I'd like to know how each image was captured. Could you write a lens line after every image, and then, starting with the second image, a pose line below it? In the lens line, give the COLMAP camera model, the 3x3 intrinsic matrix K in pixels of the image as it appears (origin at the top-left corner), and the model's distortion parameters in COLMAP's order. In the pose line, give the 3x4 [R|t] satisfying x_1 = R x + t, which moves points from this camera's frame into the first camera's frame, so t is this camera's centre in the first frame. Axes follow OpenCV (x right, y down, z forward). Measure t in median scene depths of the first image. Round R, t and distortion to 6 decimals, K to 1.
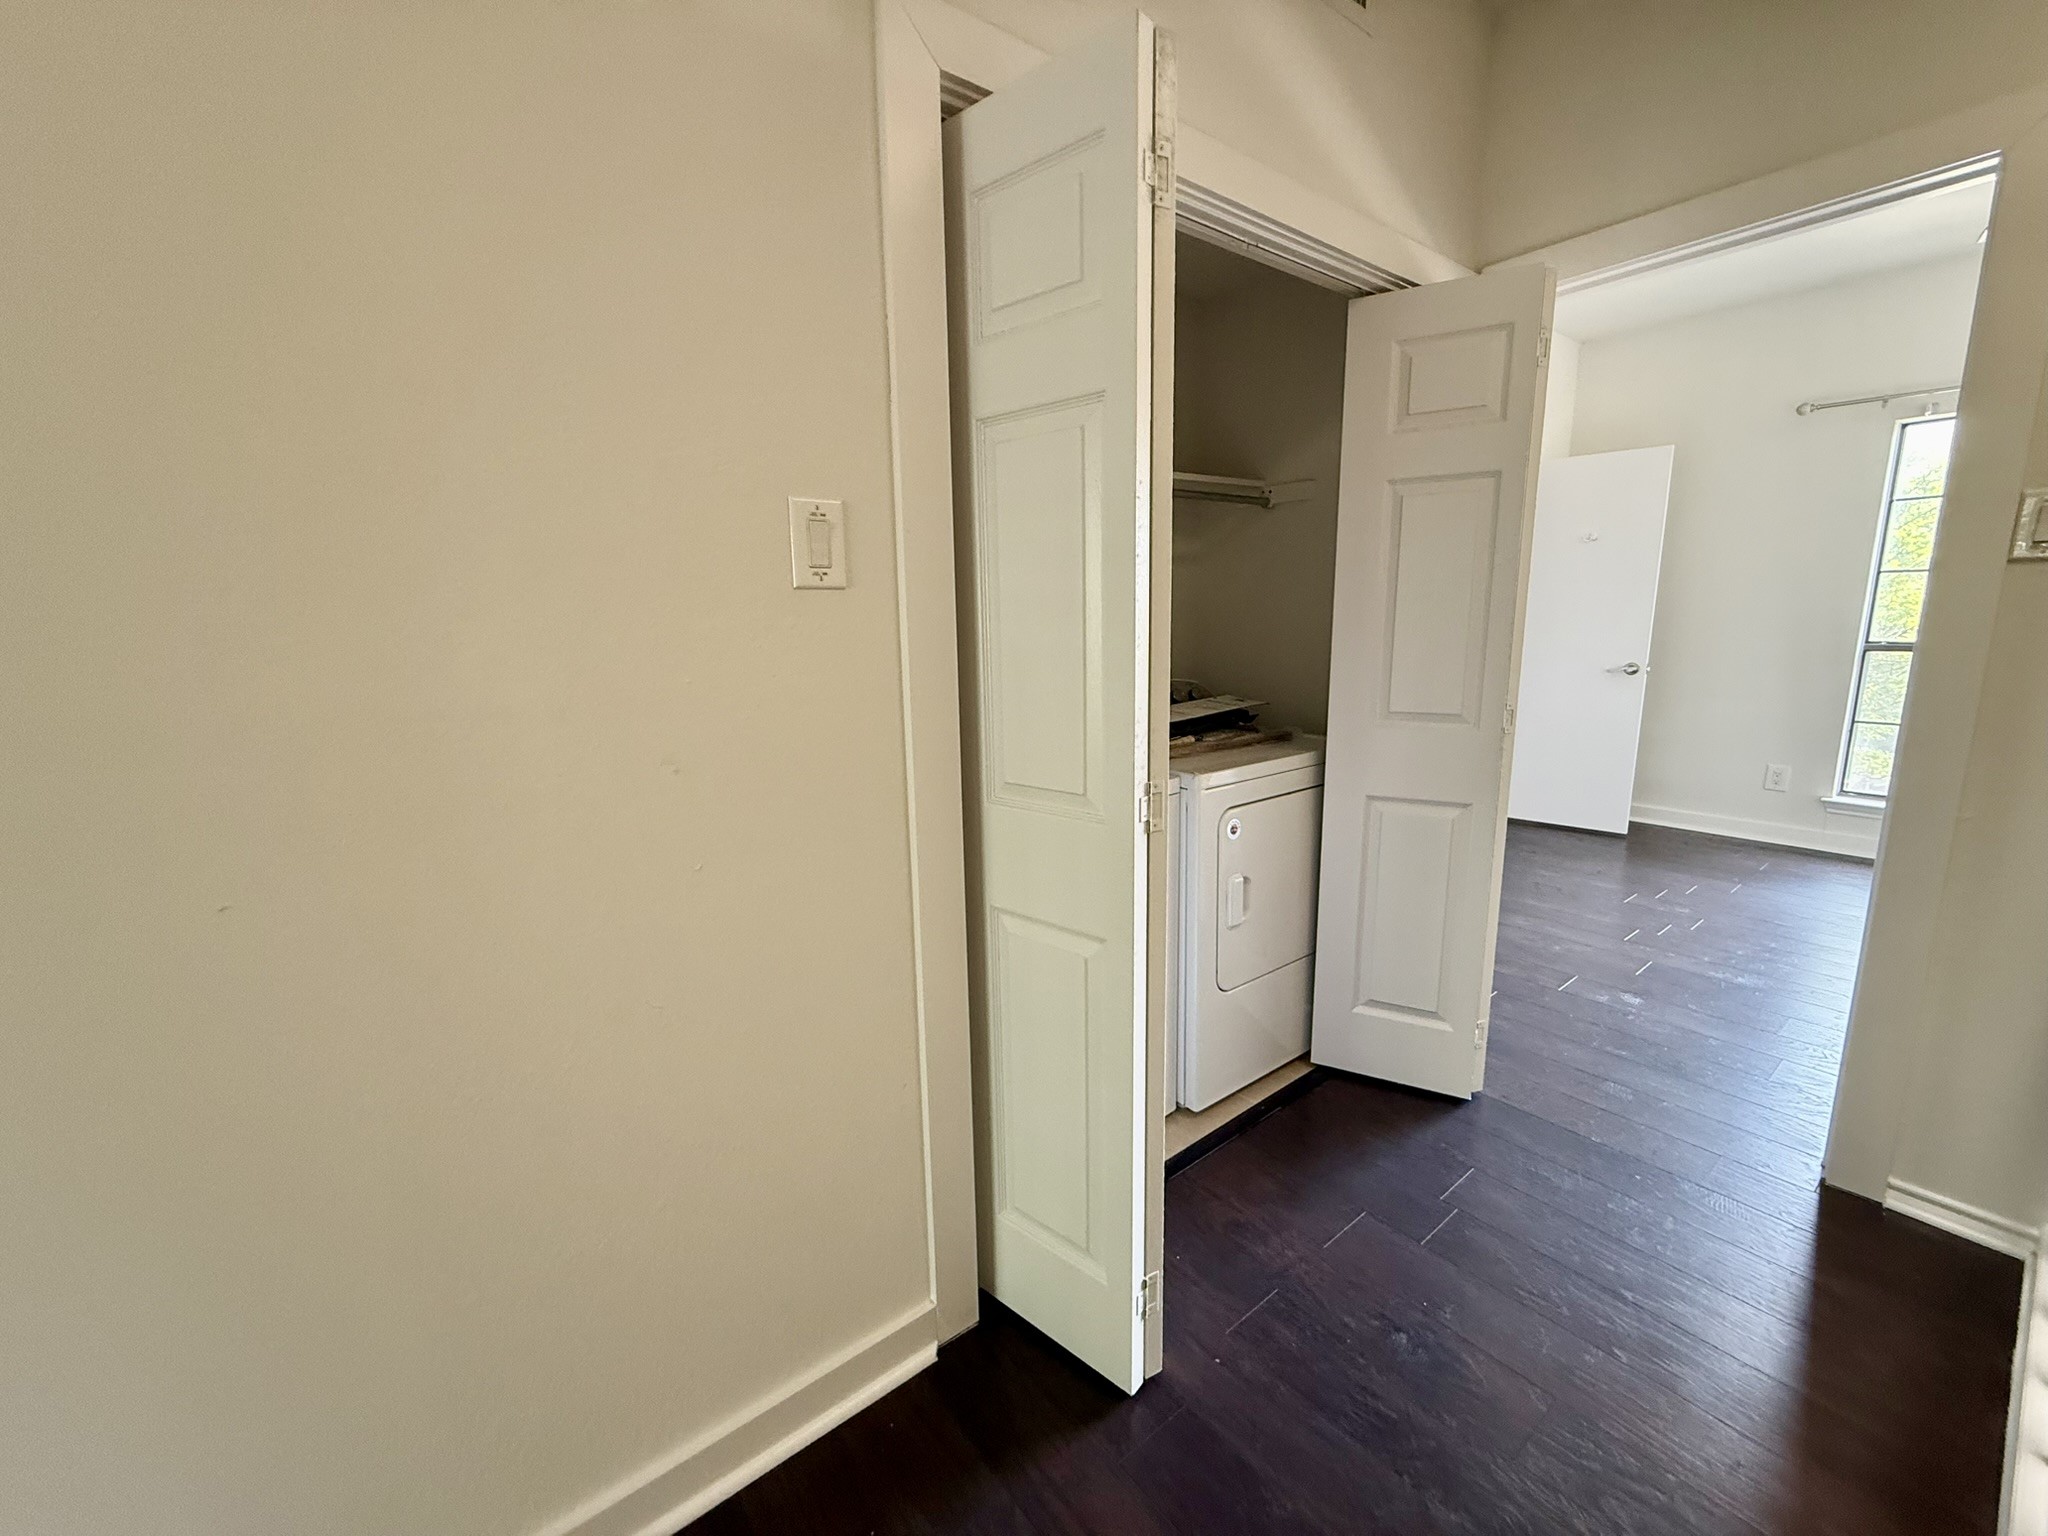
lens RADIAL K [[814.0, 0, 1016.4], [0, 814.0, 766.9], [0, 0, 1]] dist [-0.001267, 0.000152]
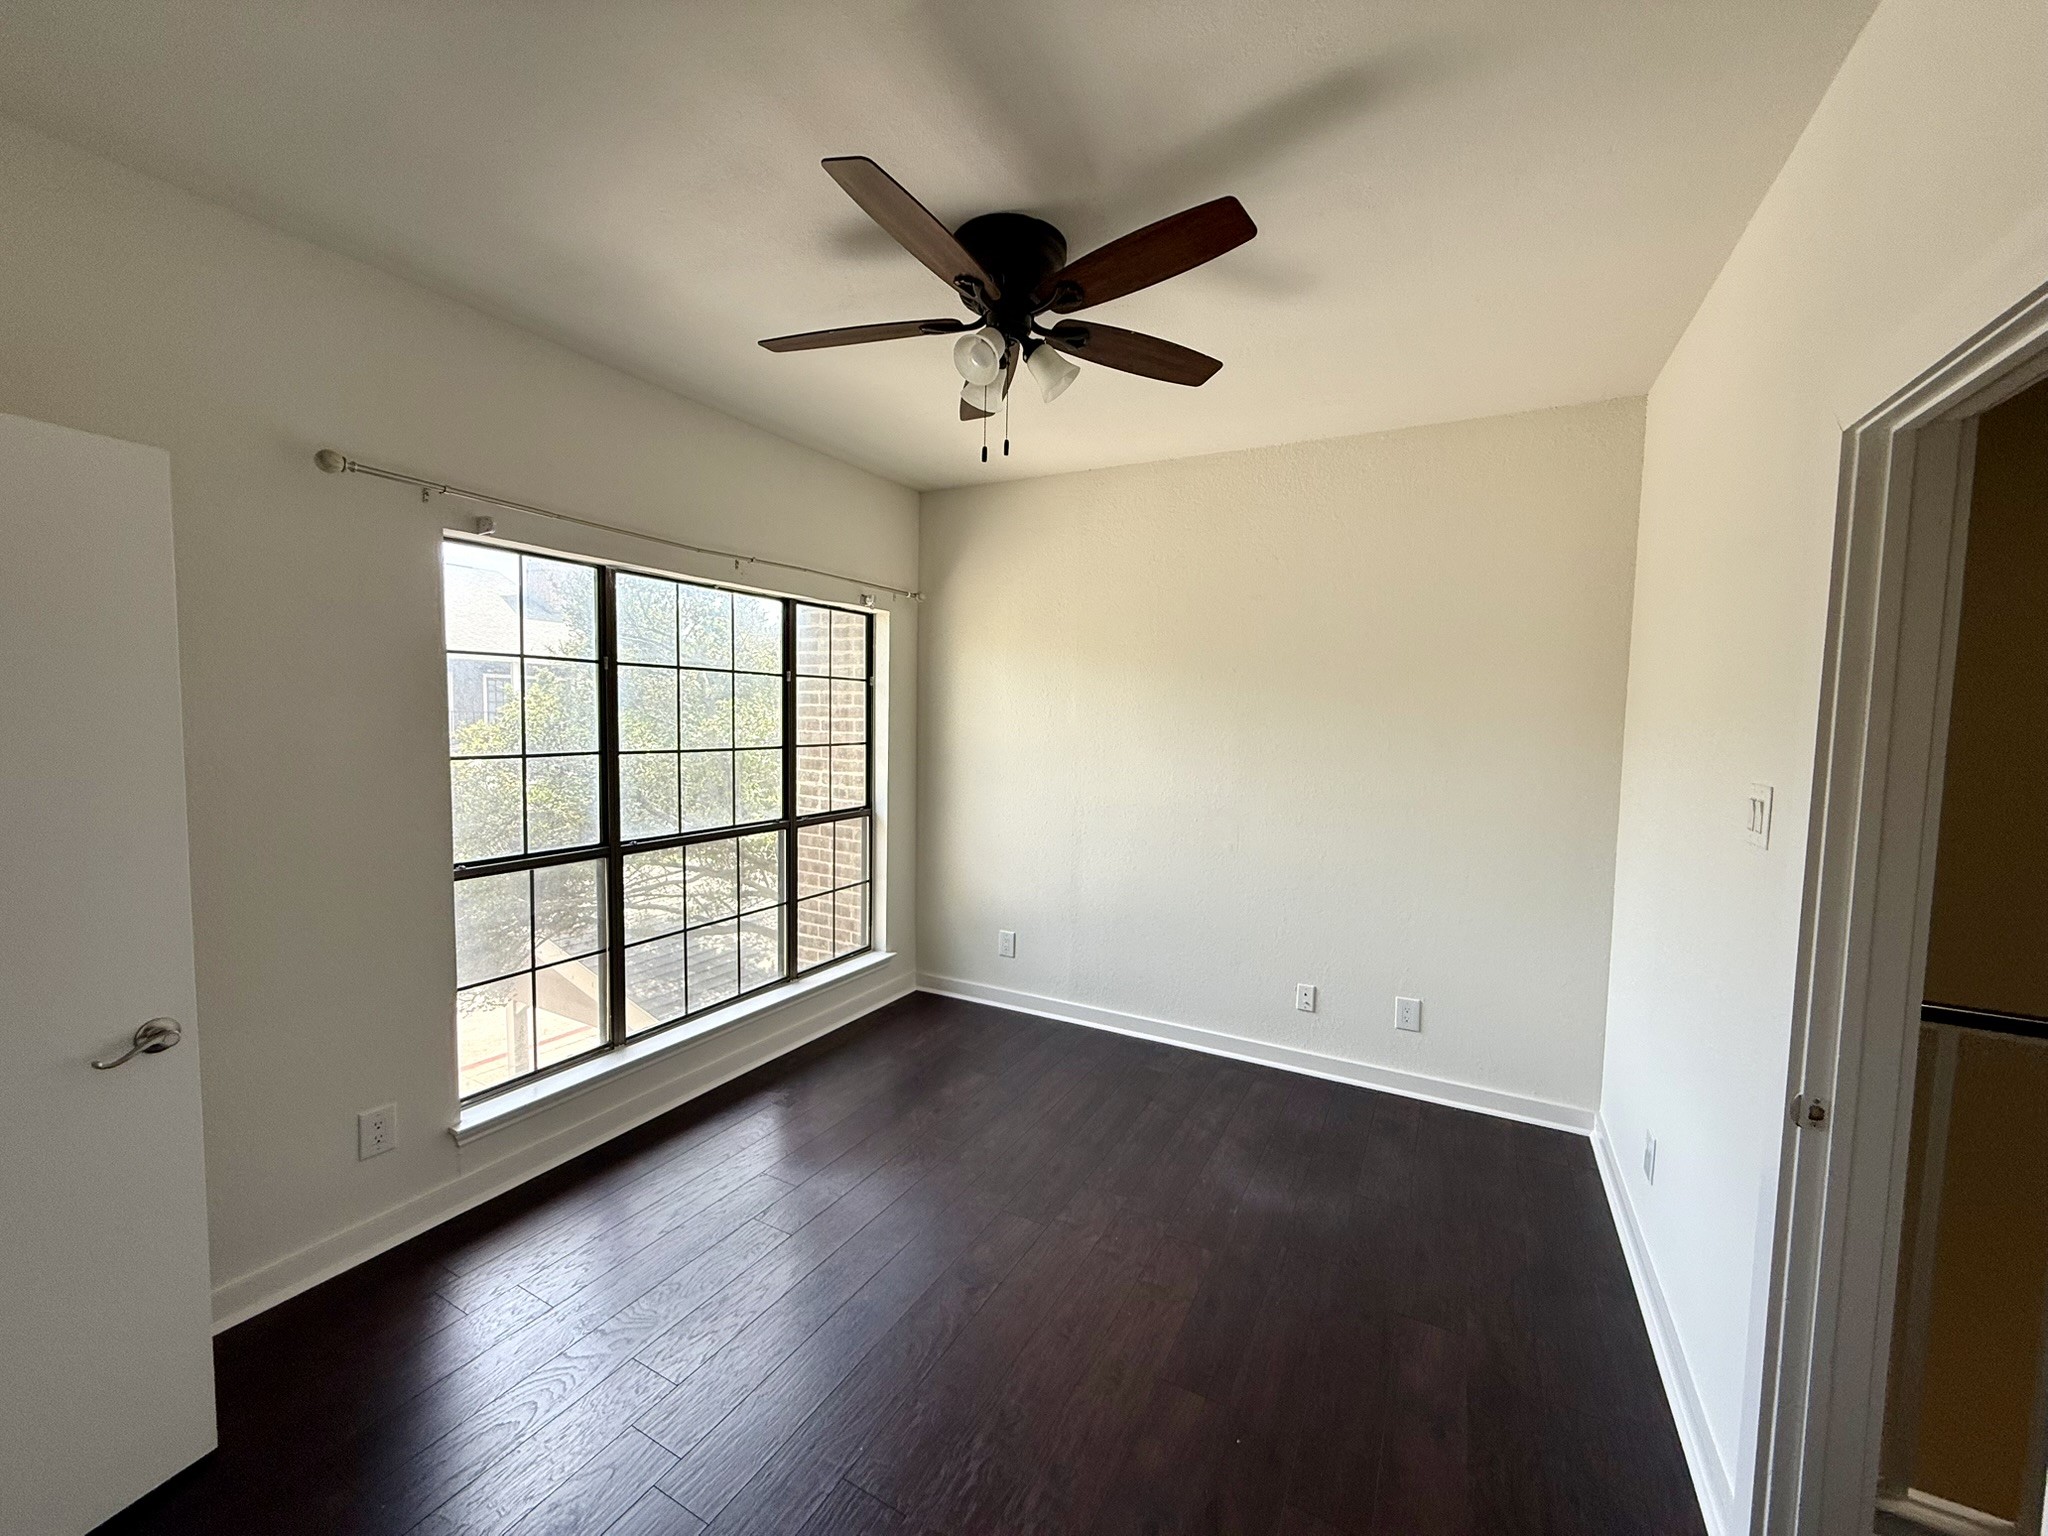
lens RADIAL K [[814.0, 0, 1016.4], [0, 814.0, 766.9], [0, 0, 1]] dist [-0.001267, 0.000152]
pose [[-0.416729, -0.052265, 0.907527, 0.284711], [0.155302, 0.979575, 0.127728, -0.231820], [-0.895666, 0.194169, -0.400100, 0.802969]]
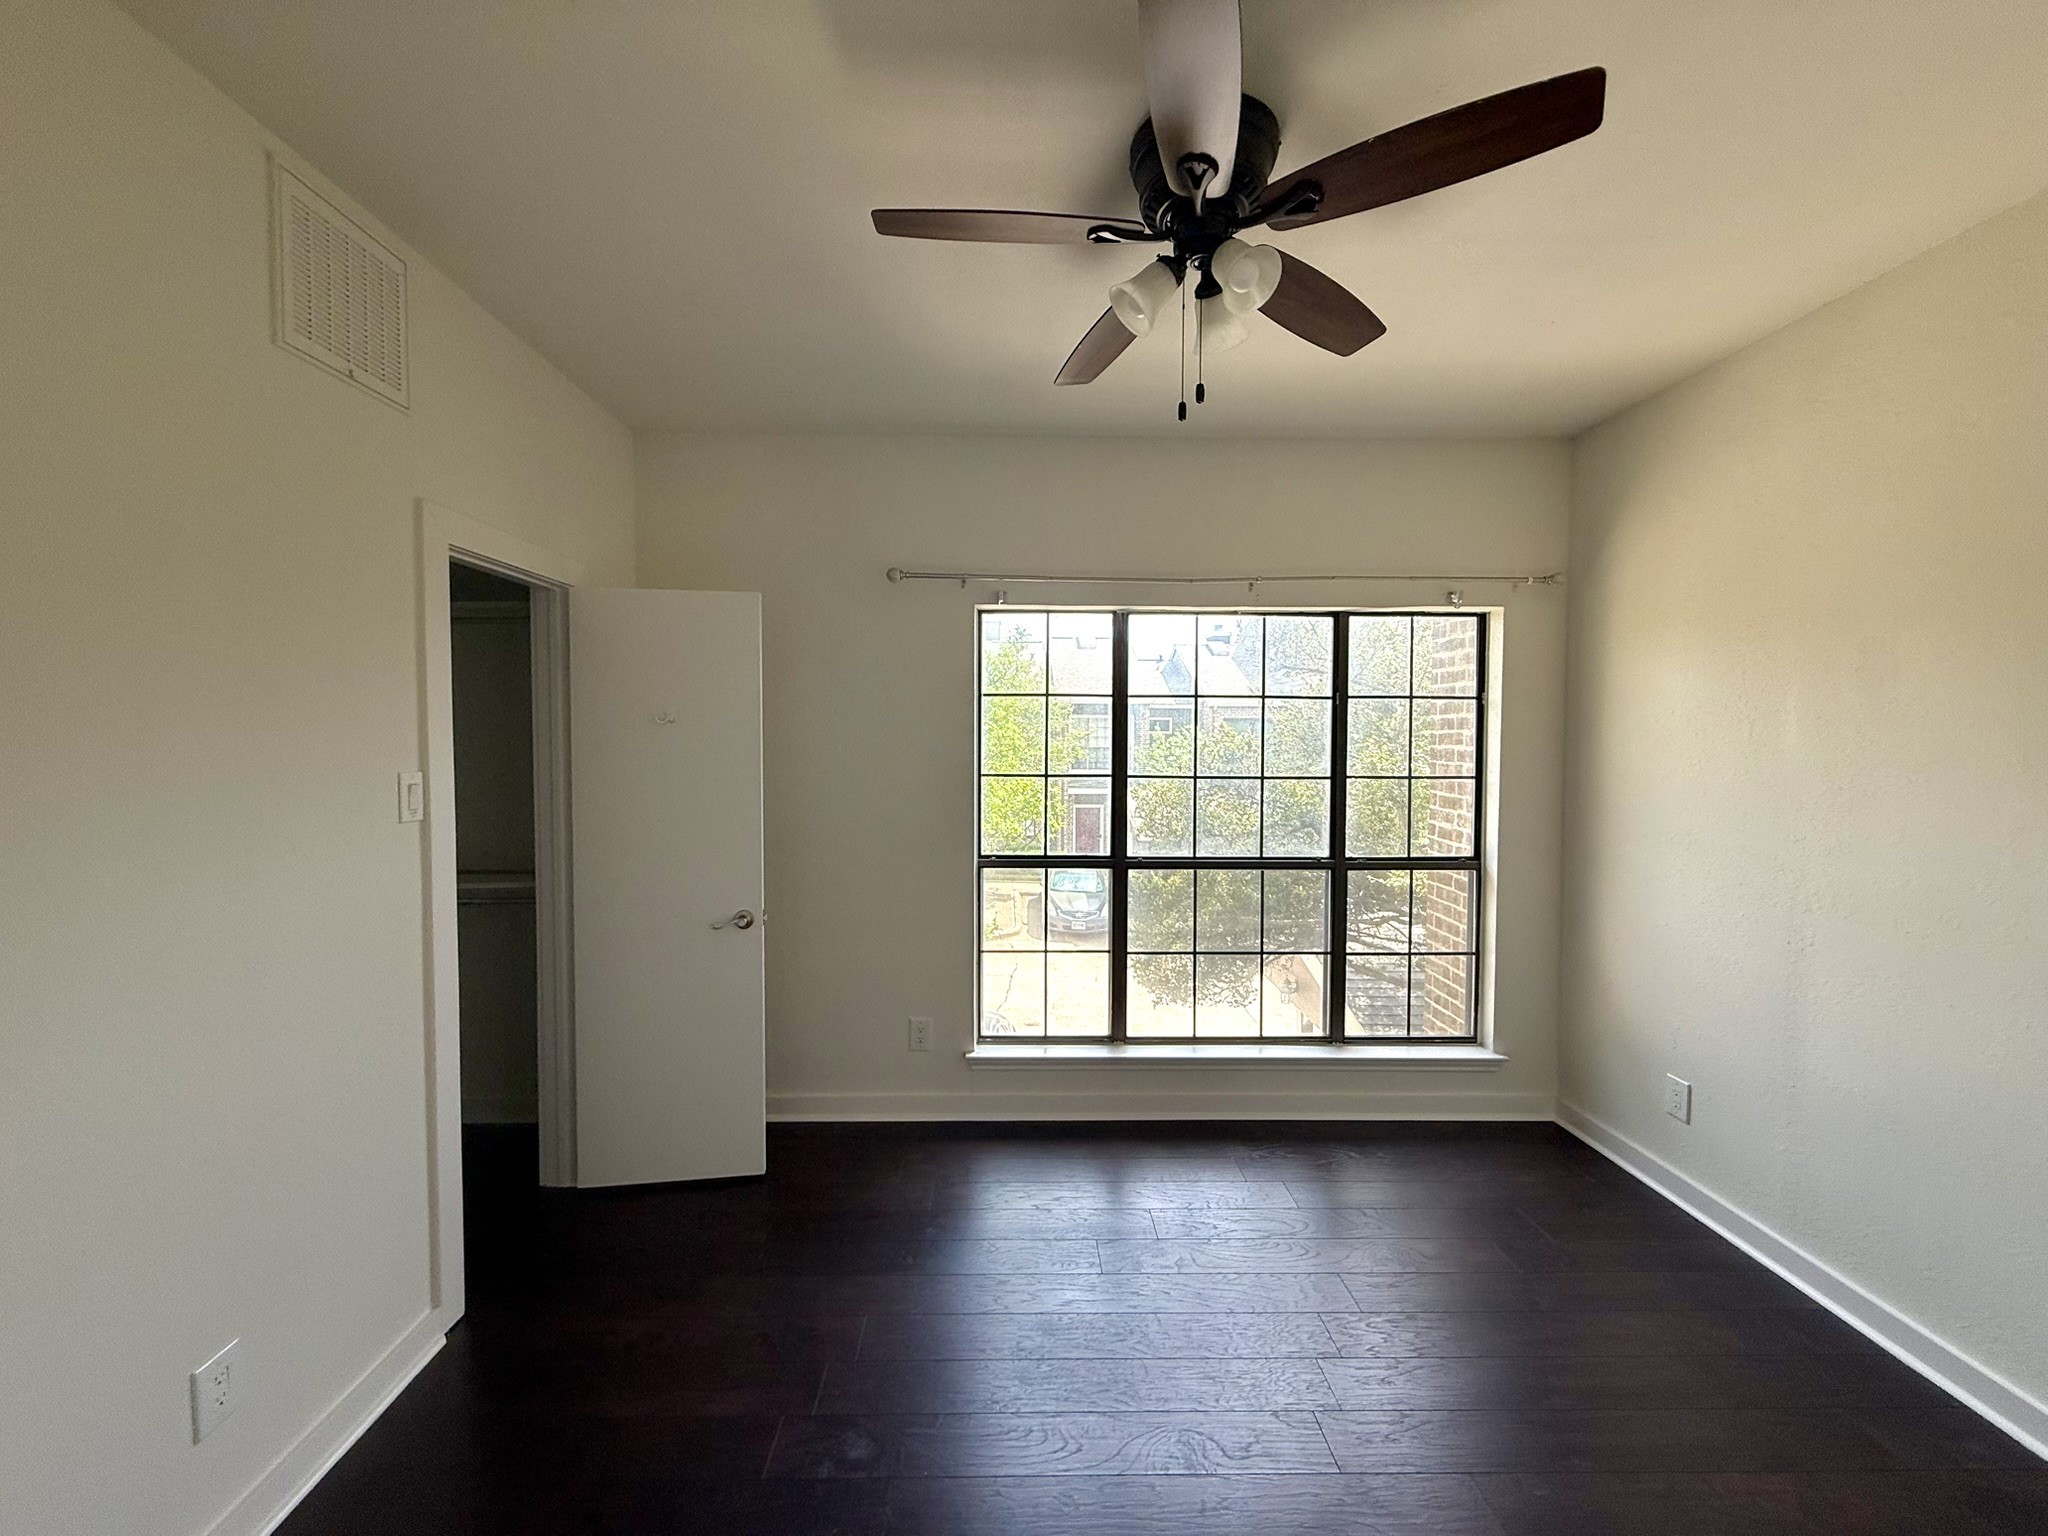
lens RADIAL K [[814.0, 0, 1016.4], [0, 814.0, 766.9], [0, 0, 1]] dist [-0.001267, 0.000152]
pose [[0.589204, -0.007186, 0.807952, 0.374059], [0.134568, 0.986867, -0.089357, -0.158456], [-0.796699, 0.161374, 0.582433, 0.445486]]
